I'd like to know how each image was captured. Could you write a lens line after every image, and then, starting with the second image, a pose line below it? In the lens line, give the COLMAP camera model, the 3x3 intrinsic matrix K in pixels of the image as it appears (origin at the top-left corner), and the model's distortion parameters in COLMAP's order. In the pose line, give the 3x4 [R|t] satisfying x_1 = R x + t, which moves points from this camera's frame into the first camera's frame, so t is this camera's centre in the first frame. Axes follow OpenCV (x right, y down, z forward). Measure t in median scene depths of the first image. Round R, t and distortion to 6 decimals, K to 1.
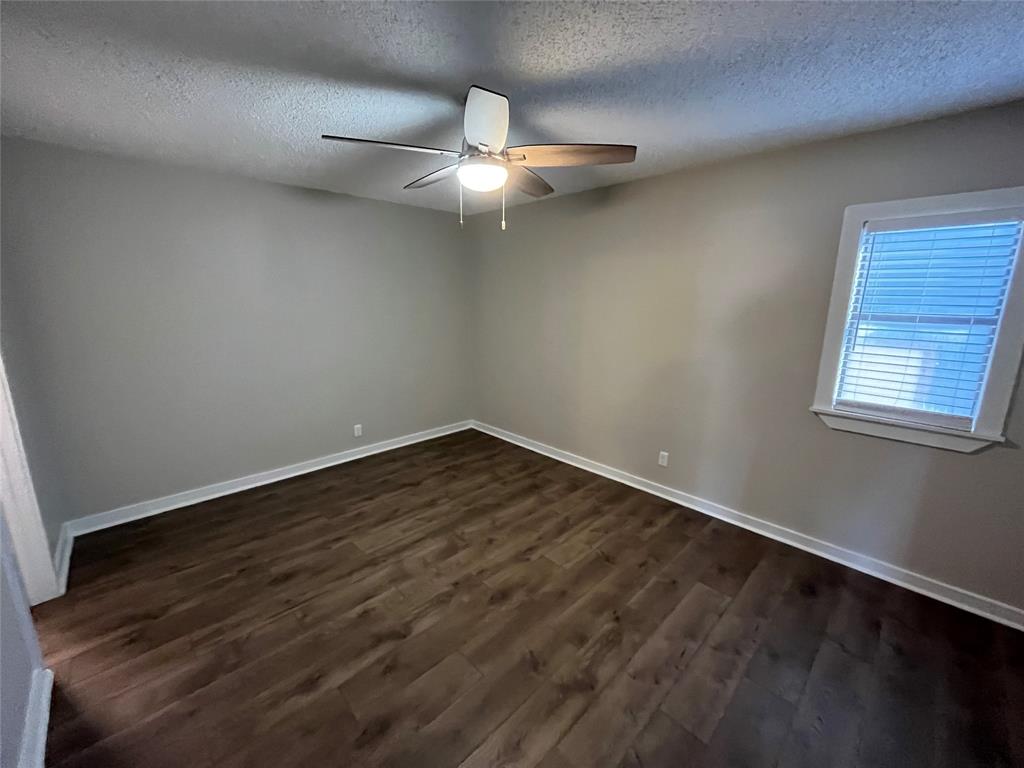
lens RADIAL K [[415.8, 0, 518.8], [0, 415.8, 383.7], [0, 0, 1]] dist [0.008569, -0.000609]
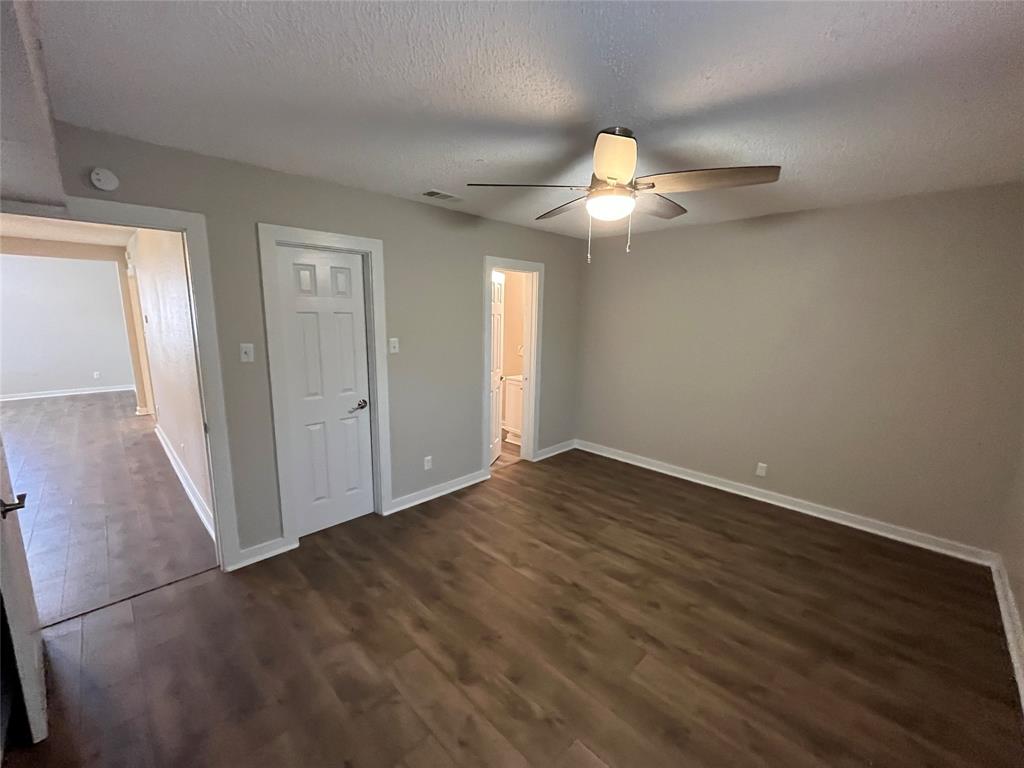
lens RADIAL K [[415.8, 0, 515.8], [0, 415.8, 386.0], [0, 0, 1]] dist [0.008569, -0.000609]
pose [[0.011430, 0.164679, -0.986281, 0.676980], [-0.218620, 0.962894, 0.158241, -0.129218], [0.975743, 0.213812, 0.047008, 0.553679]]
